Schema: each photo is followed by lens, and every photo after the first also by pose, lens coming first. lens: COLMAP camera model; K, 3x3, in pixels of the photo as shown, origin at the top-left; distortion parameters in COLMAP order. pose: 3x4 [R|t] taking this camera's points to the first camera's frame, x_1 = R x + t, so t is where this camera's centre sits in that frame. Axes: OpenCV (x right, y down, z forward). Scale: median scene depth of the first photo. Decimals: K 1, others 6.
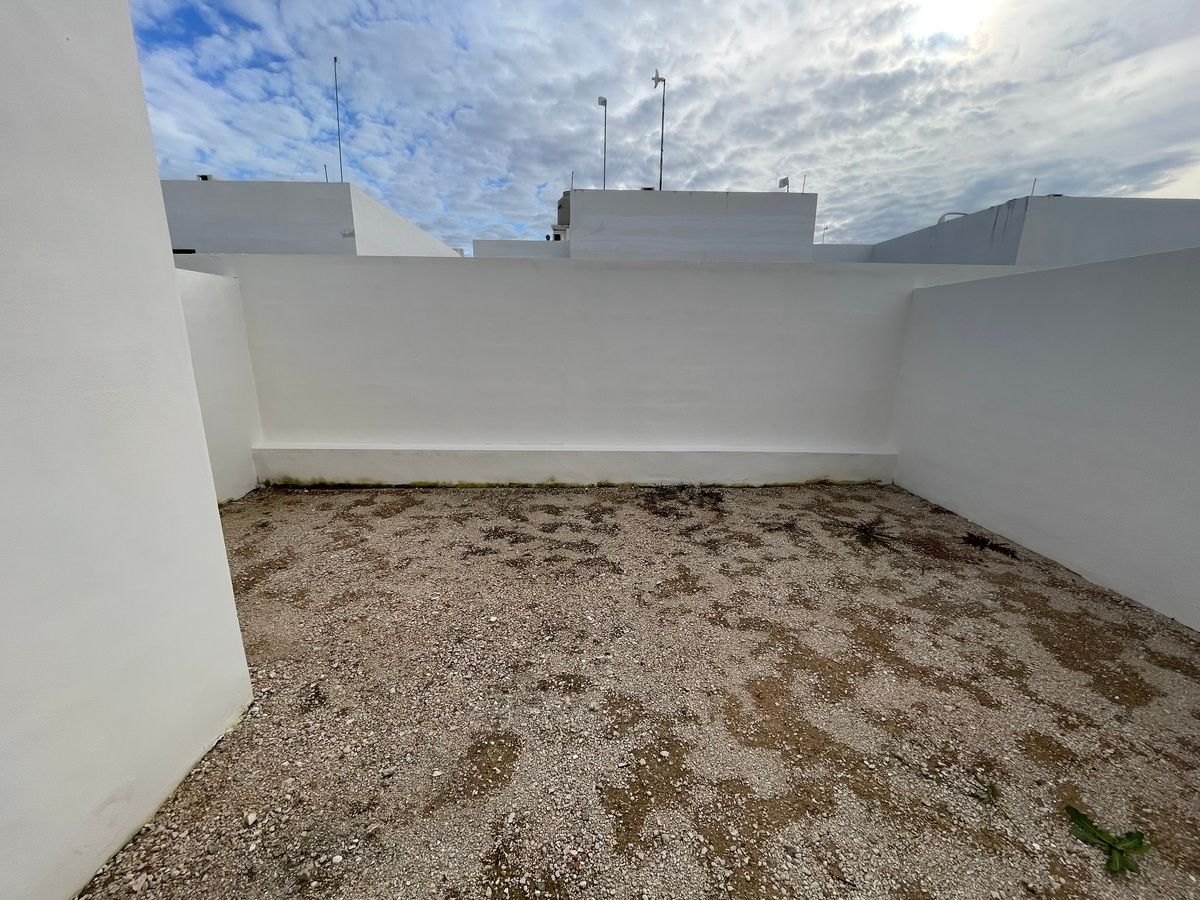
lens RADIAL K [[487.3, 0, 600.8], [0, 487.3, 453.7], [0, 0, 1]] dist [-0.002192, -0.000297]
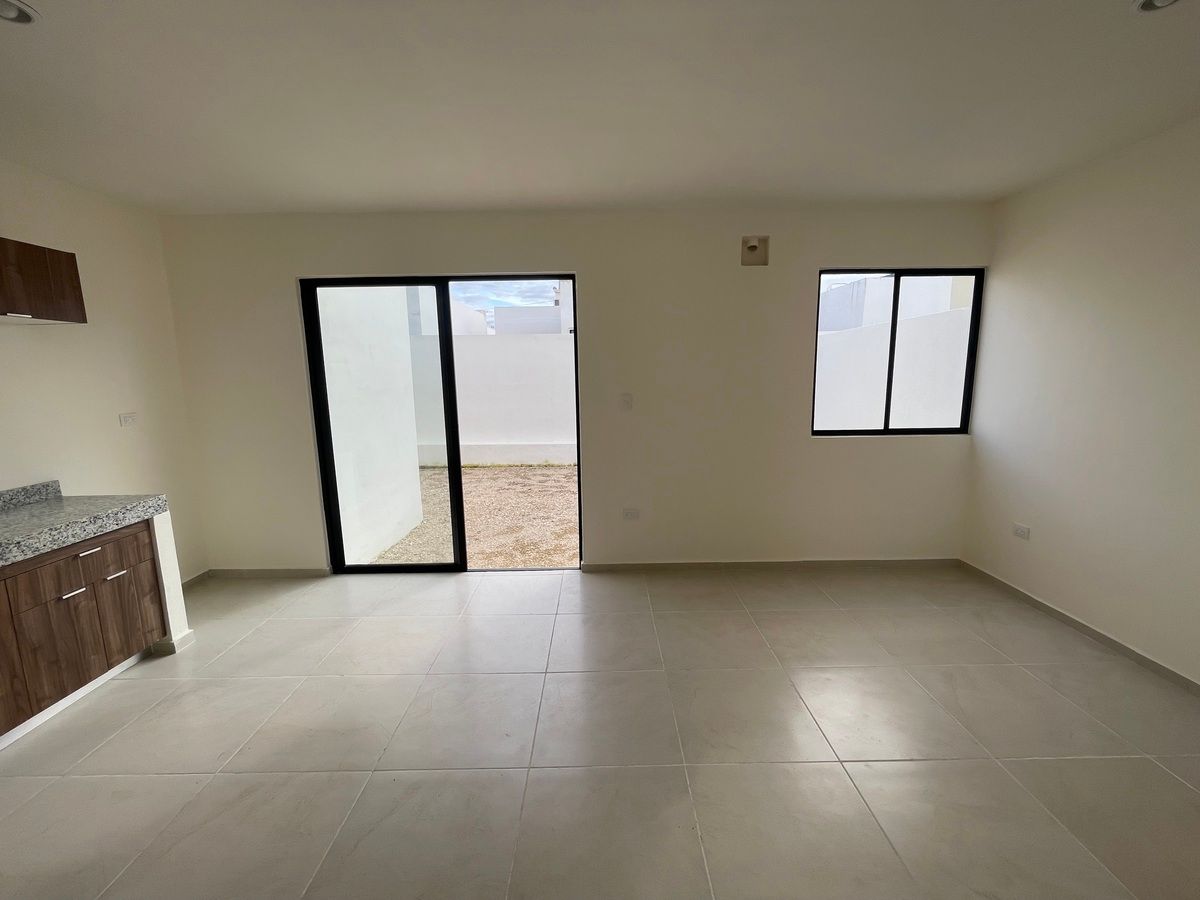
lens RADIAL K [[487.3, 0, 601.7], [0, 487.3, 449.9], [0, 0, 1]] dist [-0.002192, -0.000297]
pose [[0.999654, -0.015040, -0.021571, 0.177012], [0.013288, 0.996772, -0.079171, 0.203961], [0.022692, 0.078857, 0.996628, -0.933132]]
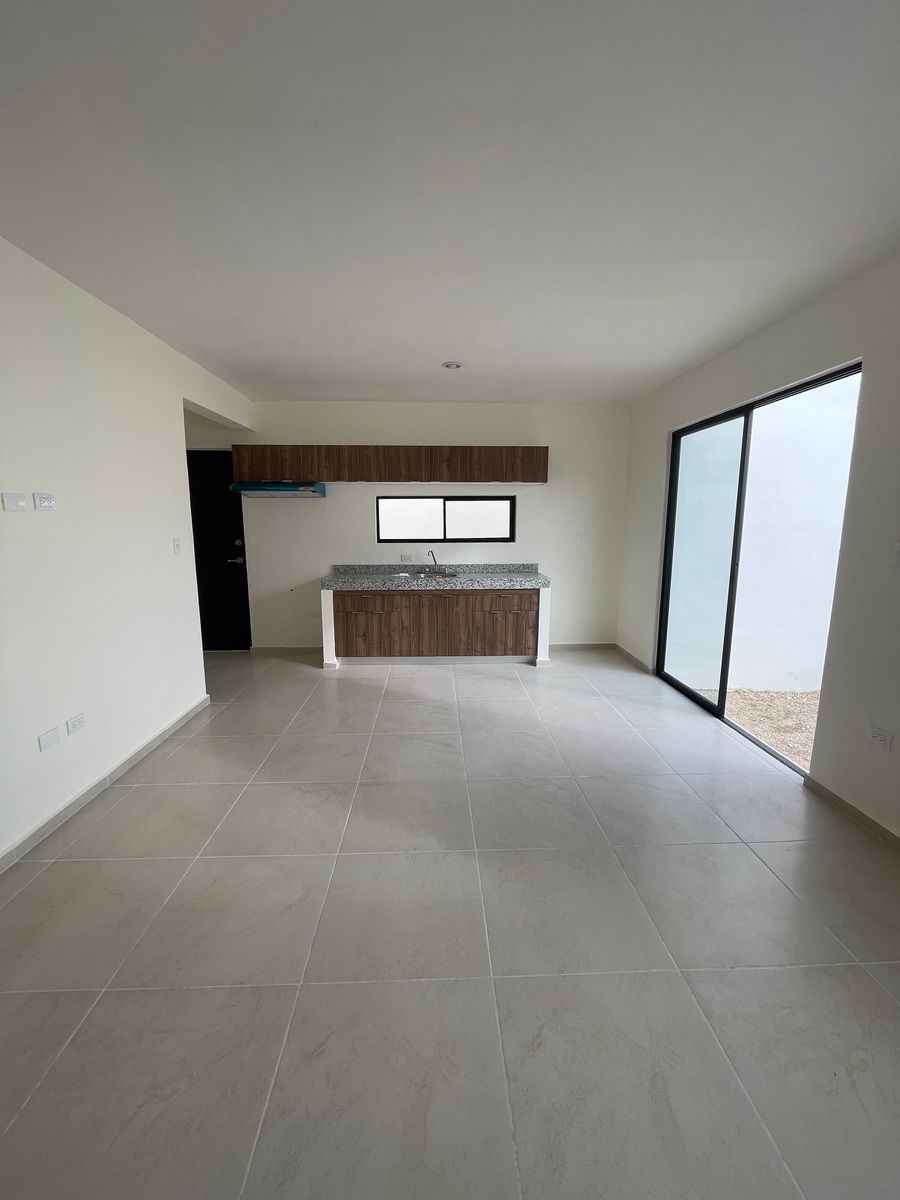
lens RADIAL K [[487.3, 0, 451.2], [0, 487.3, 603.7], [0, 0, 1]] dist [-0.002192, -0.000297]
pose [[0.011419, 0.167719, -0.985769, 0.763385], [-0.235327, 0.958594, 0.160369, 0.126230], [0.971849, 0.230146, 0.050415, -0.530841]]
